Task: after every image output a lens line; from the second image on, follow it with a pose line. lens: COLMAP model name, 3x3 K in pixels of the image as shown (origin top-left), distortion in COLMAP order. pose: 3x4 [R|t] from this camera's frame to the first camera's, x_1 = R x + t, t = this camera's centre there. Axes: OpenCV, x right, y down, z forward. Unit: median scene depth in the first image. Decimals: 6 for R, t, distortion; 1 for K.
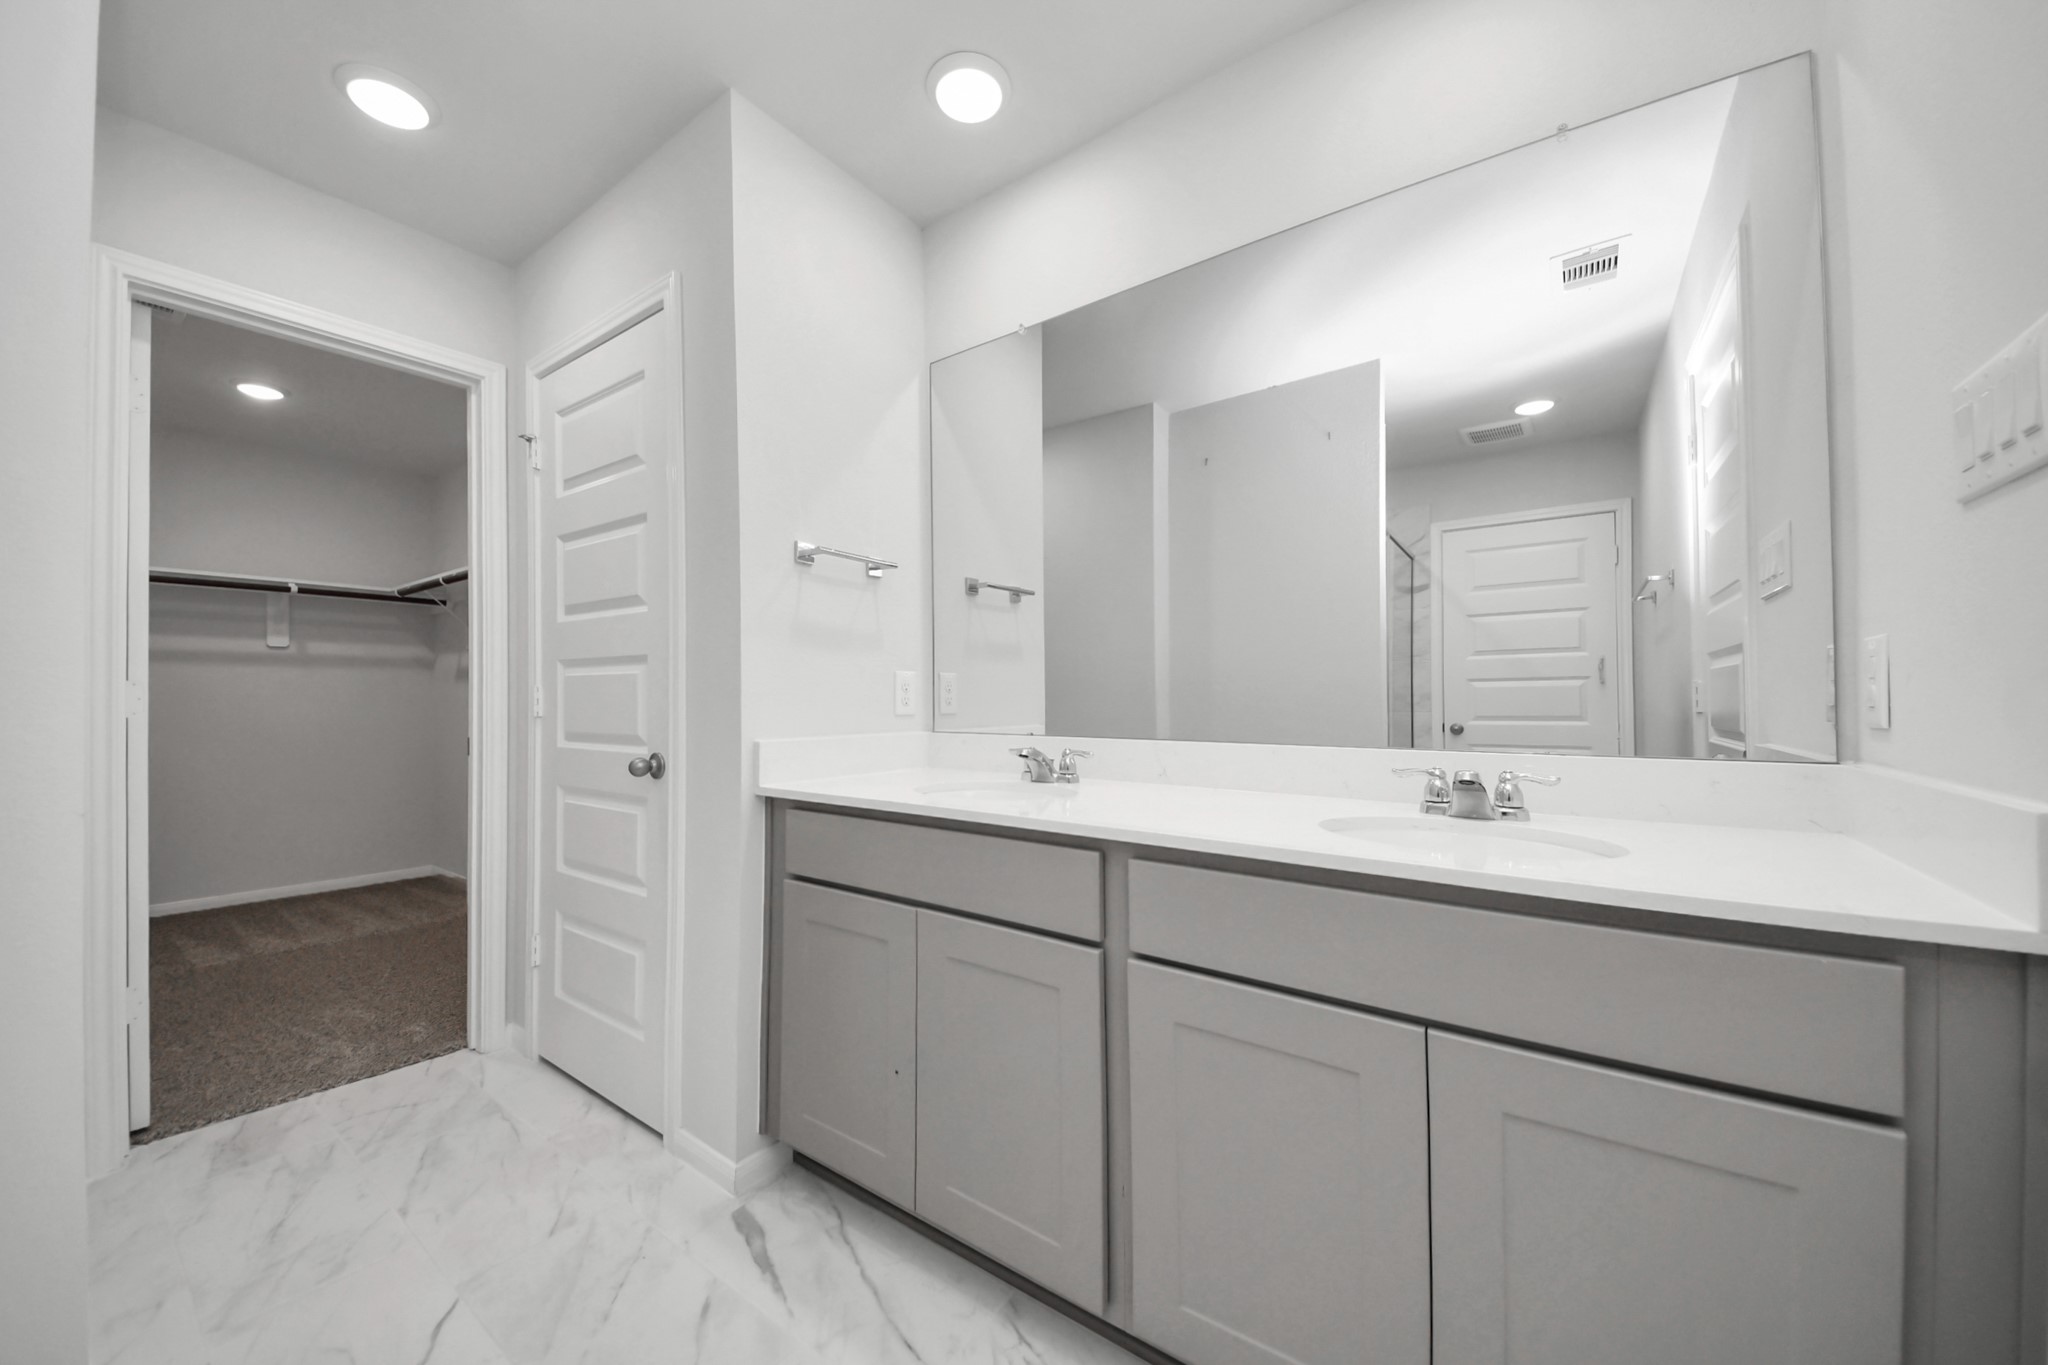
lens RADIAL K [[746.2, 0, 1029.8], [0, 746.2, 690.7], [0, 0, 1]] dist [0.006964, -0.005663]
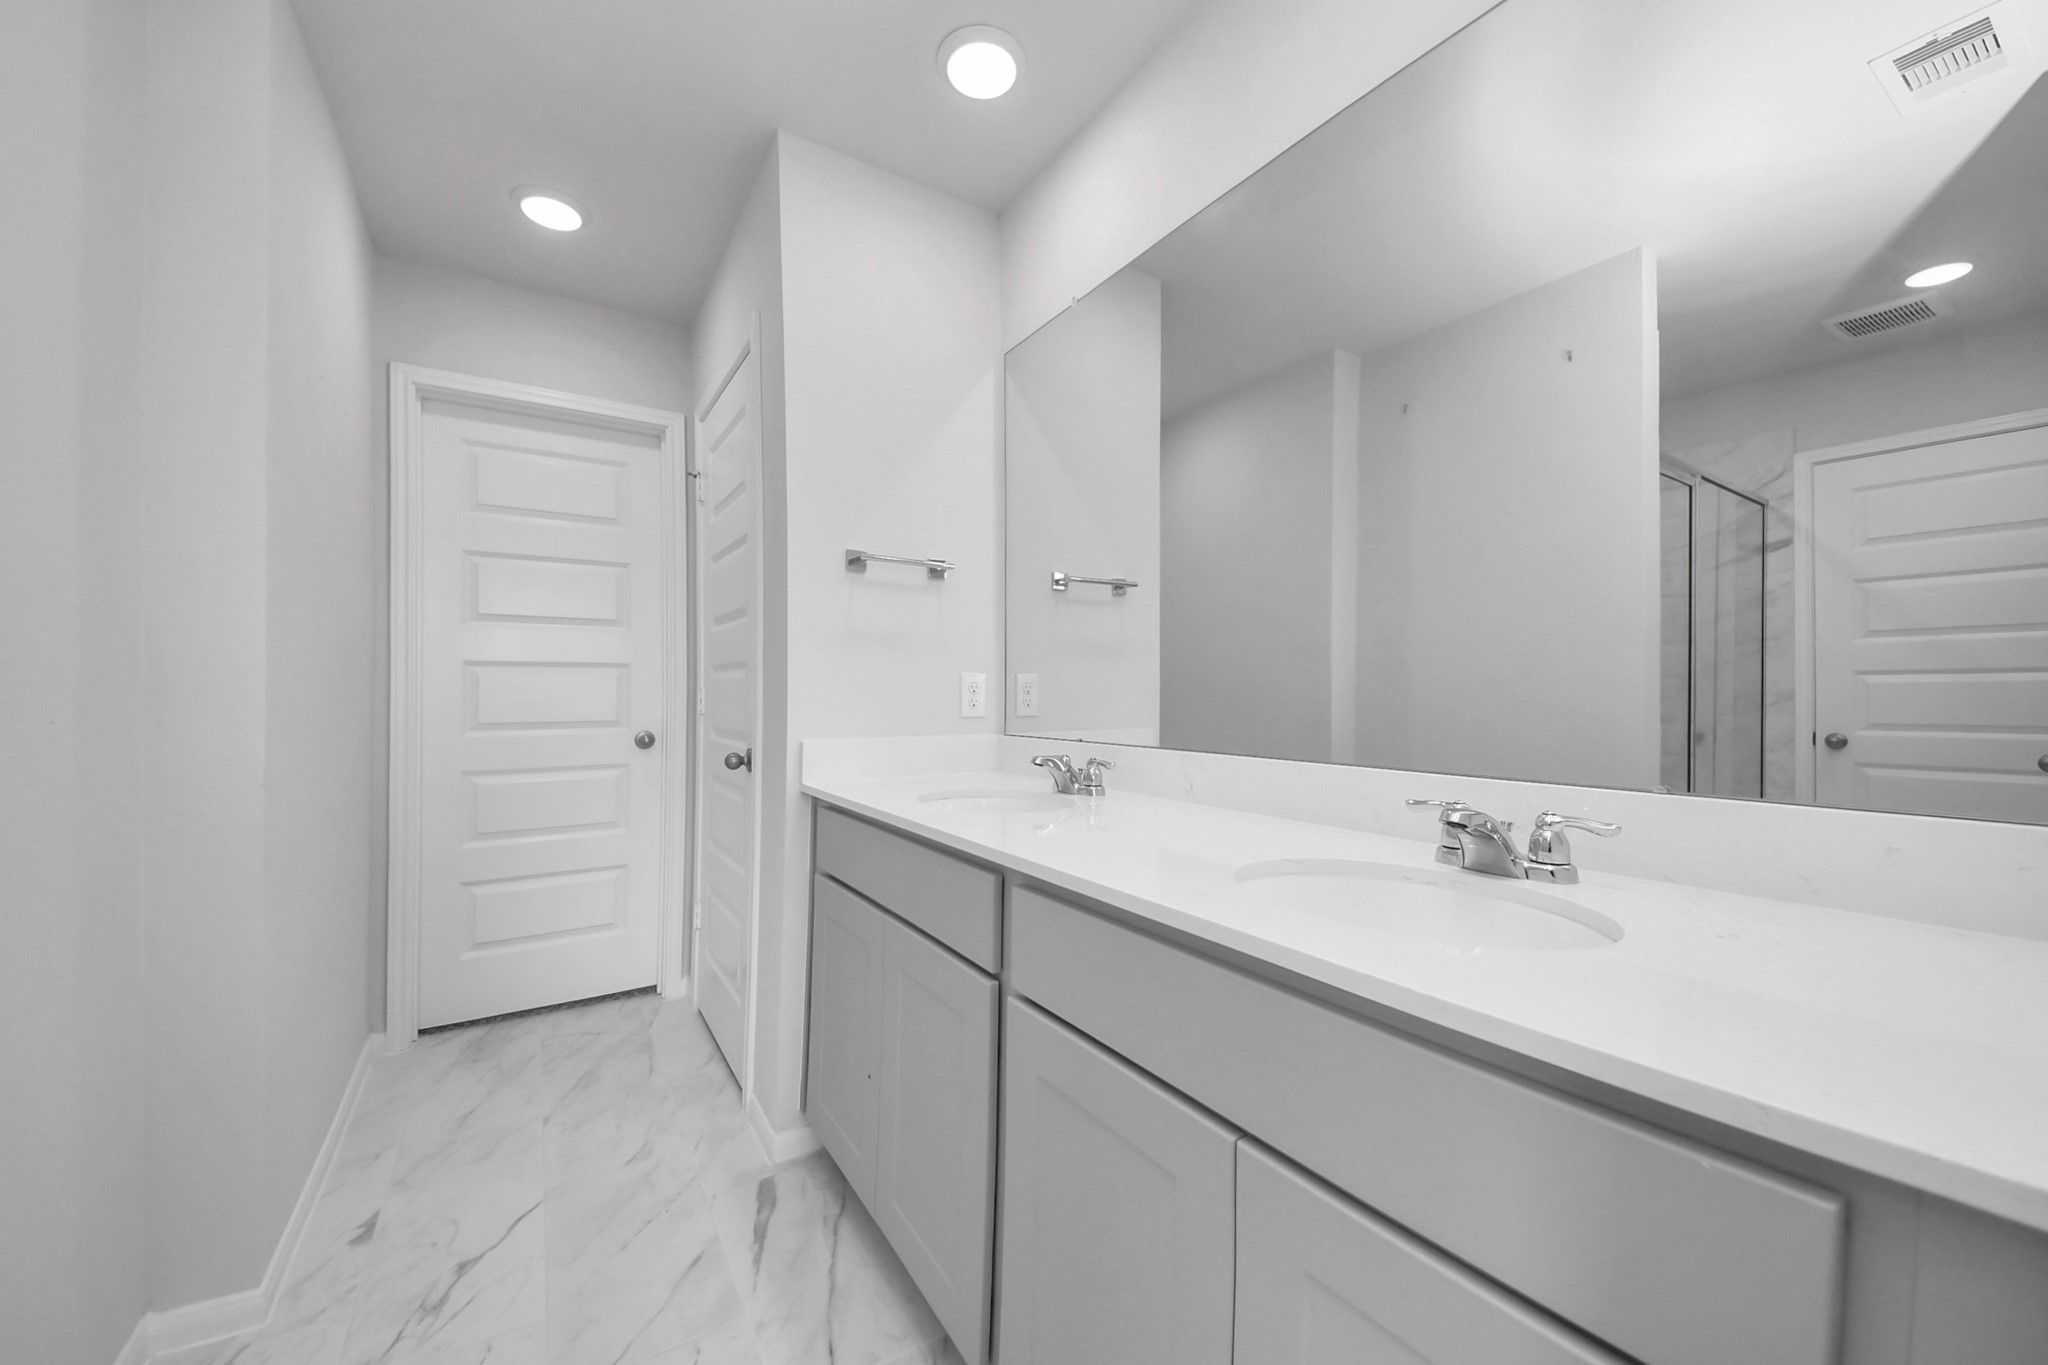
lens RADIAL K [[777.0, 0, 1026.0], [0, 777.0, 689.2], [0, 0, 1]] dist [0.007012, -0.000361]
pose [[0.933159, -0.000219, -0.359465, 0.316199], [0.002797, 0.999974, 0.006654, -0.012994], [0.359454, -0.007215, 0.933135, 0.083093]]
